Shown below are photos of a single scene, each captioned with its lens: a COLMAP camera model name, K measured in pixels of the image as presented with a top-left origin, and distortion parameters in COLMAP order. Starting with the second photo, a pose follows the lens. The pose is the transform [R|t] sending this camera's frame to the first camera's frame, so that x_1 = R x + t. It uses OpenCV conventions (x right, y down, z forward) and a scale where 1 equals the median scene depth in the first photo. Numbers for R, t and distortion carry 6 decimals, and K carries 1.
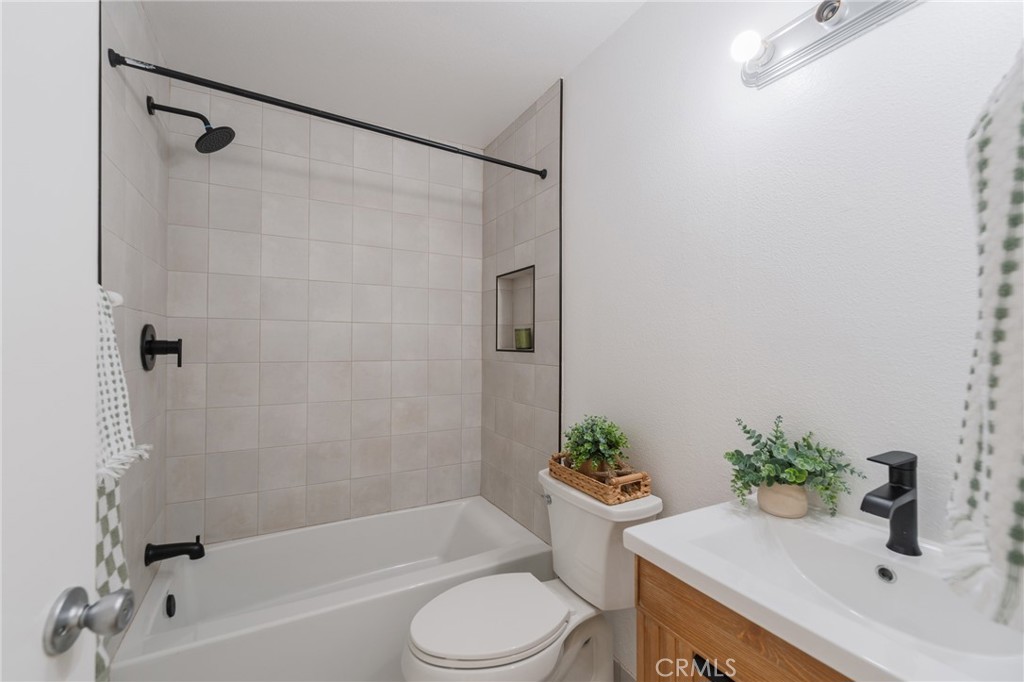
lens RADIAL K [[413.4, 0, 511.1], [0, 413.4, 341.0], [0, 0, 1]] dist [-0.000239, -0.001170]
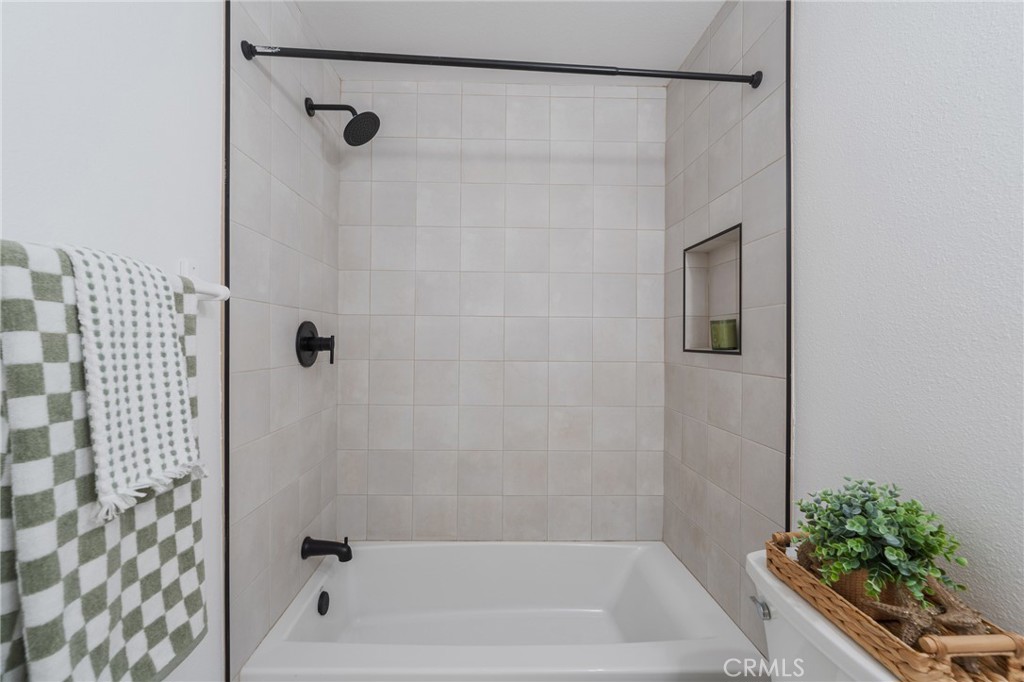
lens RADIAL K [[413.4, 0, 512.9], [0, 413.4, 337.1], [0, 0, 1]] dist [-0.000239, -0.001170]
pose [[0.894084, -0.001202, -0.447898, 0.026636], [-0.000679, 0.999992, -0.004041, 0.001913], [0.447900, 0.003917, 0.894075, 0.253122]]
